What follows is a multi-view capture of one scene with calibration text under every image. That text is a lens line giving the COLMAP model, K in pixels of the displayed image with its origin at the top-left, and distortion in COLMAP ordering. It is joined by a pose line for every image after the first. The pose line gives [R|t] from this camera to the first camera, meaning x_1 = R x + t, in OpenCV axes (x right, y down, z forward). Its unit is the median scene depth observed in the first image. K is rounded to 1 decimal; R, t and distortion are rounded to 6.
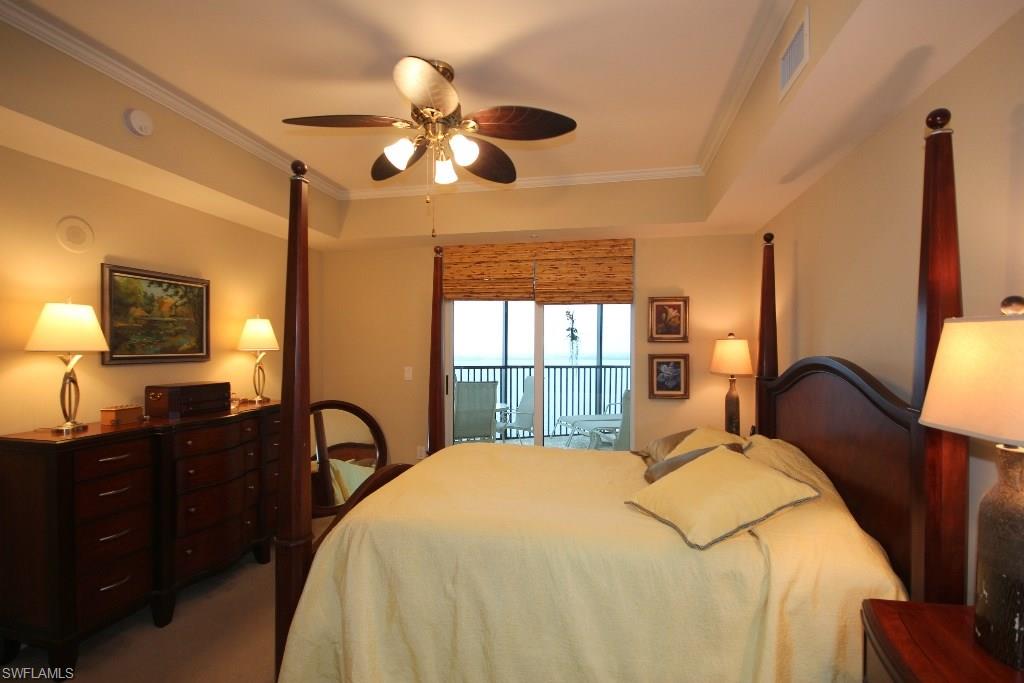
lens RADIAL K [[470.4, 0, 512.5], [0, 470.4, 346.9], [0, 0, 1]] dist [-0.010399, 0.000257]
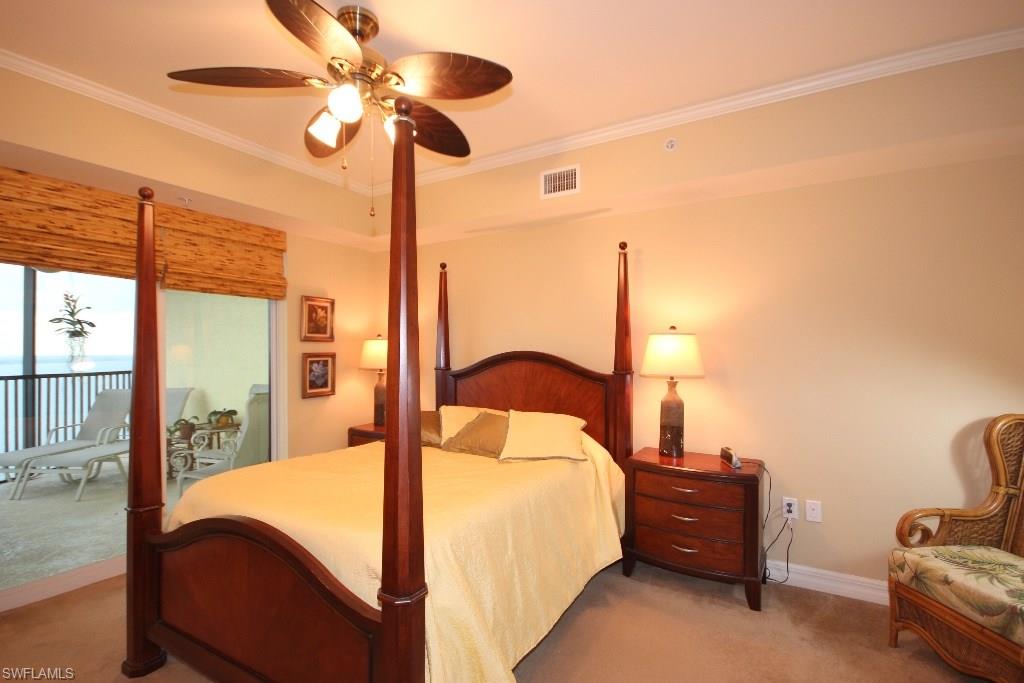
lens RADIAL K [[470.4, 0, 512.5], [0, 470.4, 342.5], [0, 0, 1]] dist [-0.010399, 0.000257]
pose [[0.338594, 0.014770, 0.940817, -0.477232], [0.000079, 0.999876, -0.015725, 0.008517], [-0.940933, 0.005399, 0.338551, 0.245682]]
